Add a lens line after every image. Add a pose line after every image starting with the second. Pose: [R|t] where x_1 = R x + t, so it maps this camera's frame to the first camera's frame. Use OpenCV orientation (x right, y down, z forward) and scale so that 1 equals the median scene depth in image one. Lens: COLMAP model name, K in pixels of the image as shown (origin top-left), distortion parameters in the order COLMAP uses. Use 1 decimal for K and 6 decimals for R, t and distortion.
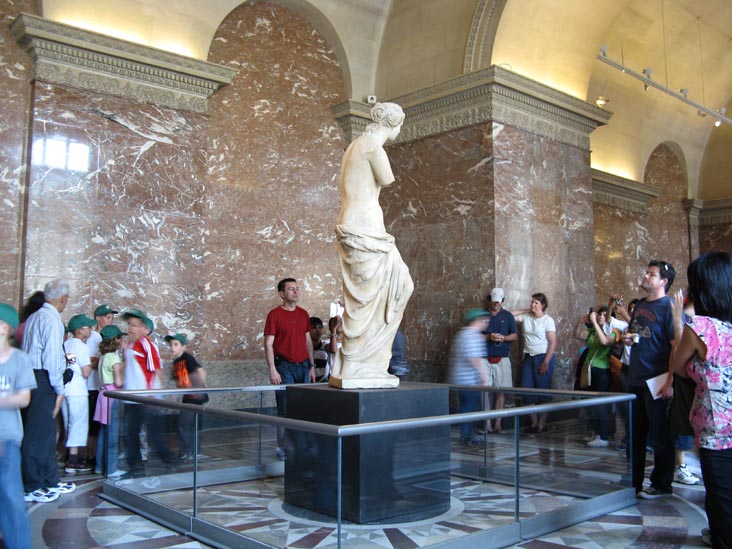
lens RADIAL K [[742.0, 0, 373.2], [0, 742.0, 255.2], [0, 0, 1]] dist [-0.196084, 0.215668]
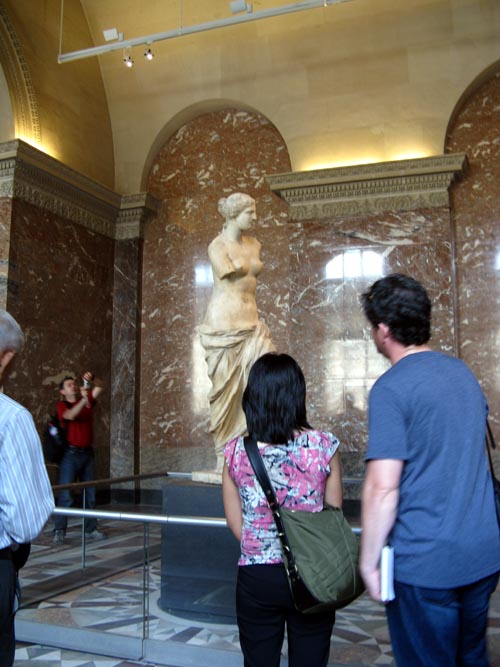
lens RADIAL K [[687.5, 0, 259.3], [0, 687.5, 337.1], [0, 0, 1]] dist [-0.198384, 0.222466]
pose [[0.460521, -0.105436, -0.881365, 0.475670], [0.095494, 0.993043, -0.068899, 0.027859], [0.882497, -0.052435, 0.467385, 0.341983]]
